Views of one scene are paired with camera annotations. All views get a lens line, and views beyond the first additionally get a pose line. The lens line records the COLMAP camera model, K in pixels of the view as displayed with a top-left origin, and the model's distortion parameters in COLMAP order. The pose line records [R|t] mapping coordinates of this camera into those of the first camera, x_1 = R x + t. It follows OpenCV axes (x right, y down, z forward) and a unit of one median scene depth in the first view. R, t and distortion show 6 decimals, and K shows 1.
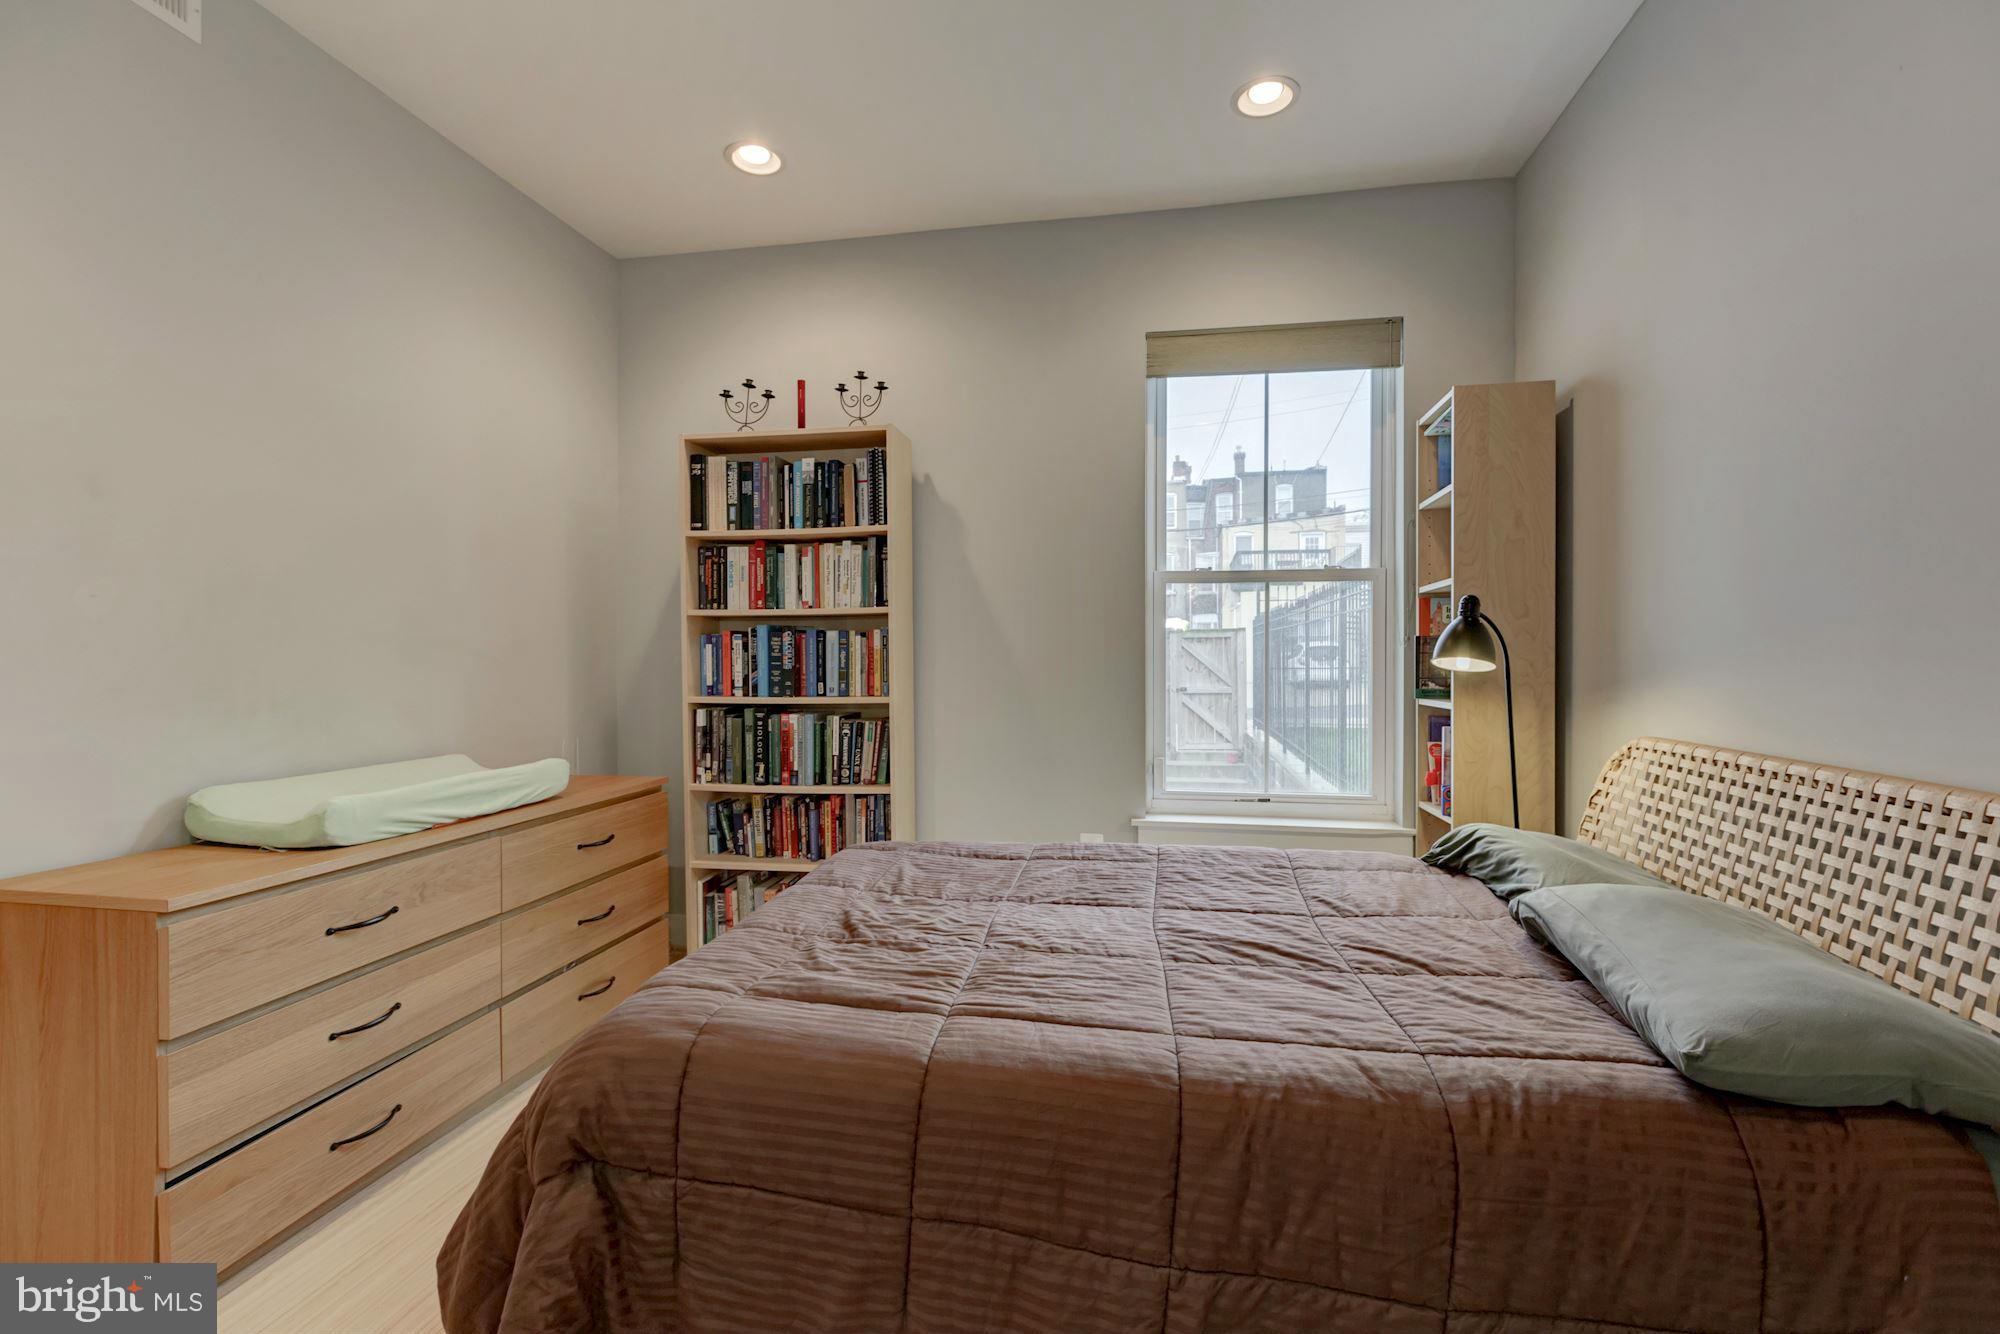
lens RADIAL K [[884.7, 0, 1000.4], [0, 884.7, 666.1], [0, 0, 1]] dist [-0.001139, 0.000085]
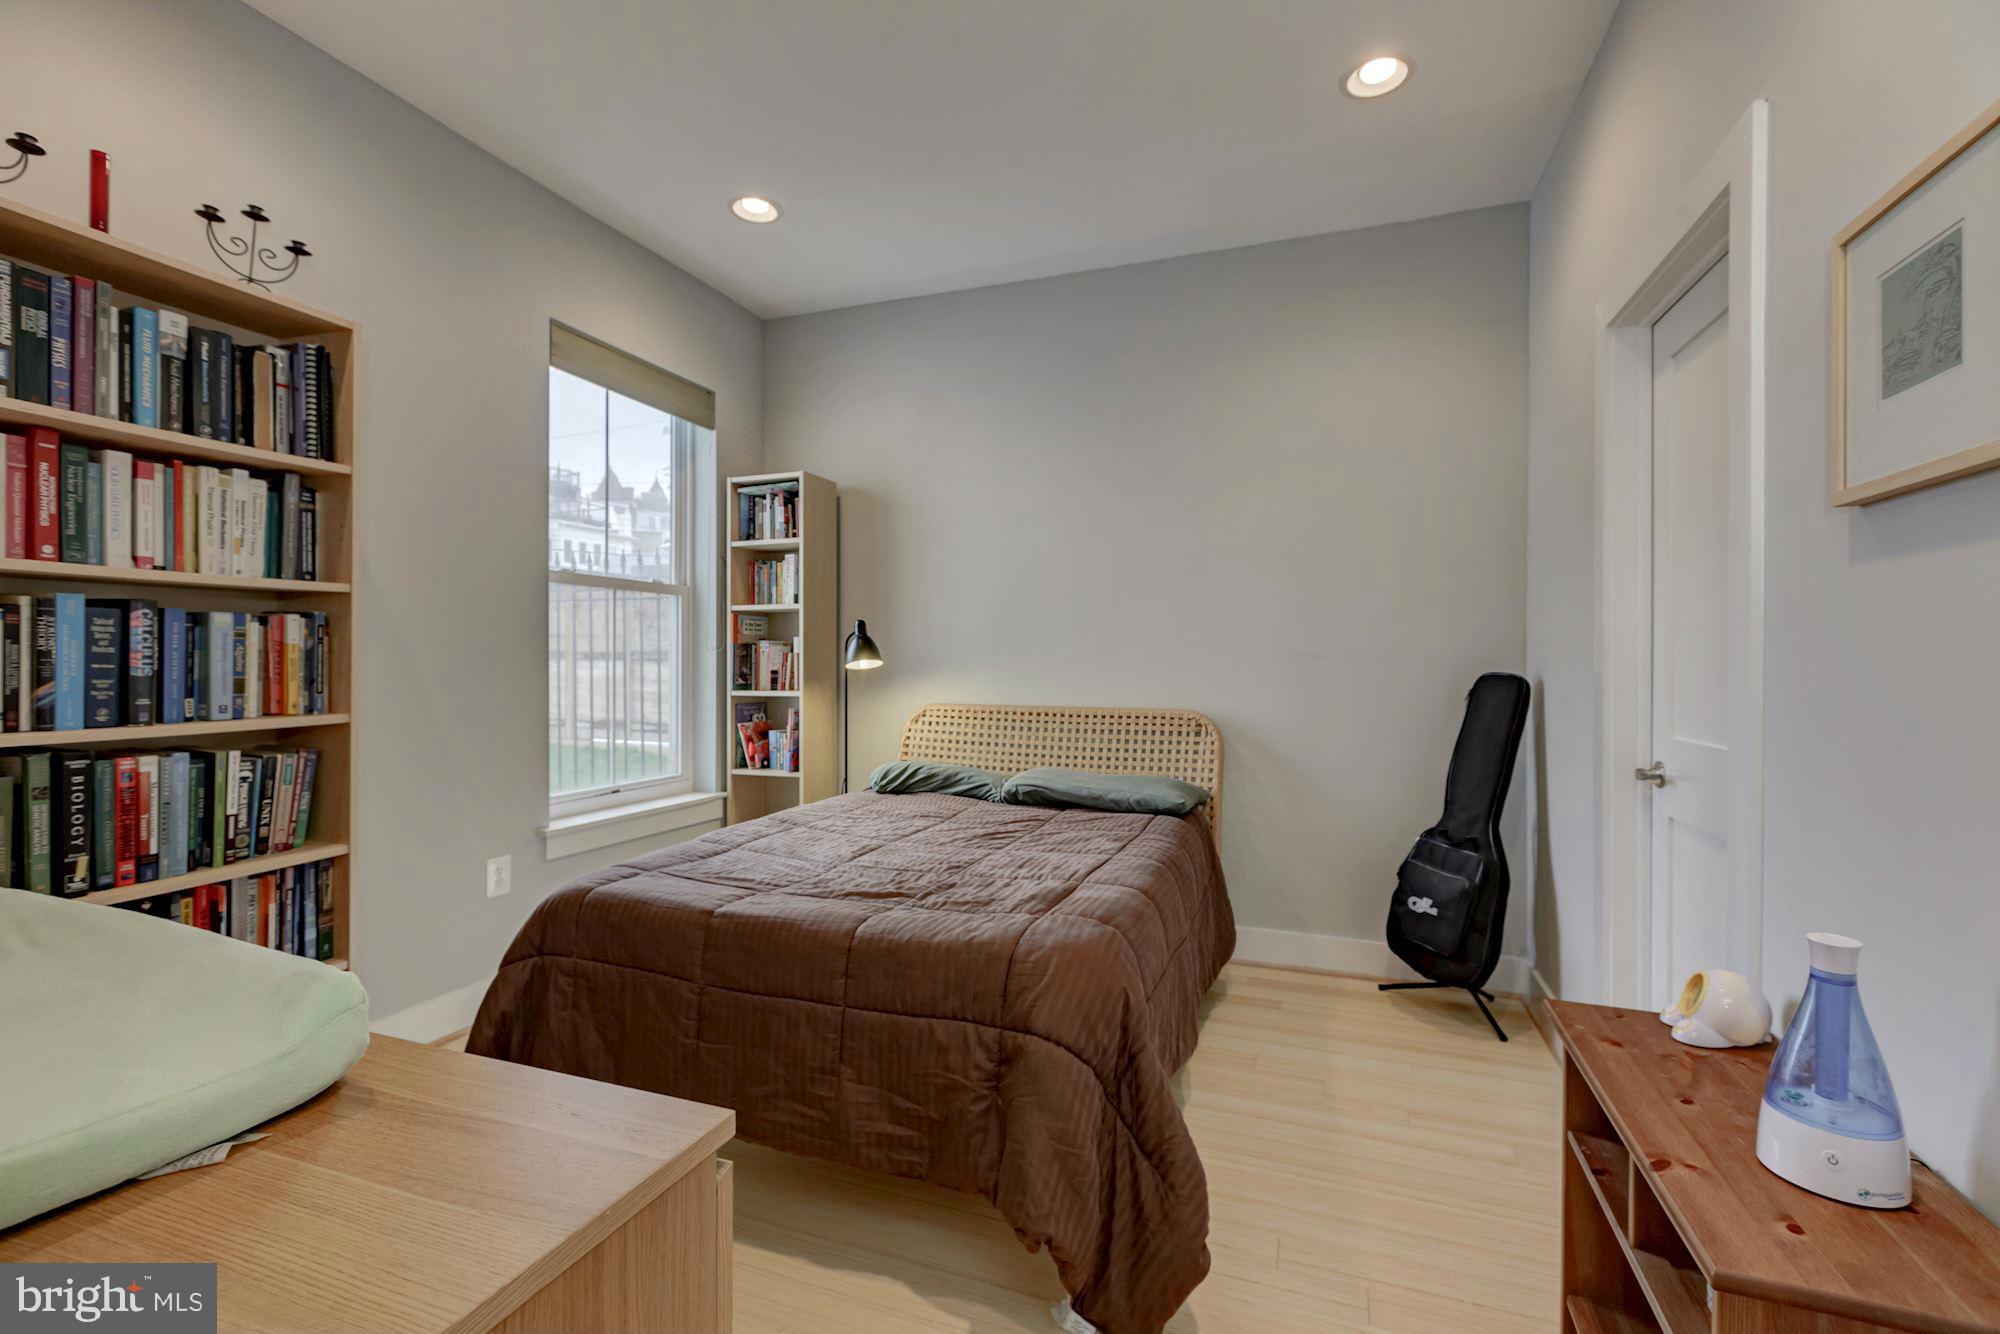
lens RADIAL K [[884.7, 0, 1004.7], [0, 884.7, 664.3], [0, 0, 1]] dist [-0.001139, 0.000085]
pose [[0.160468, -0.001180, 0.987040, -0.702361], [0.005089, 0.999987, 0.000368, -0.001618], [-0.987028, 0.004964, 0.160472, 0.368738]]
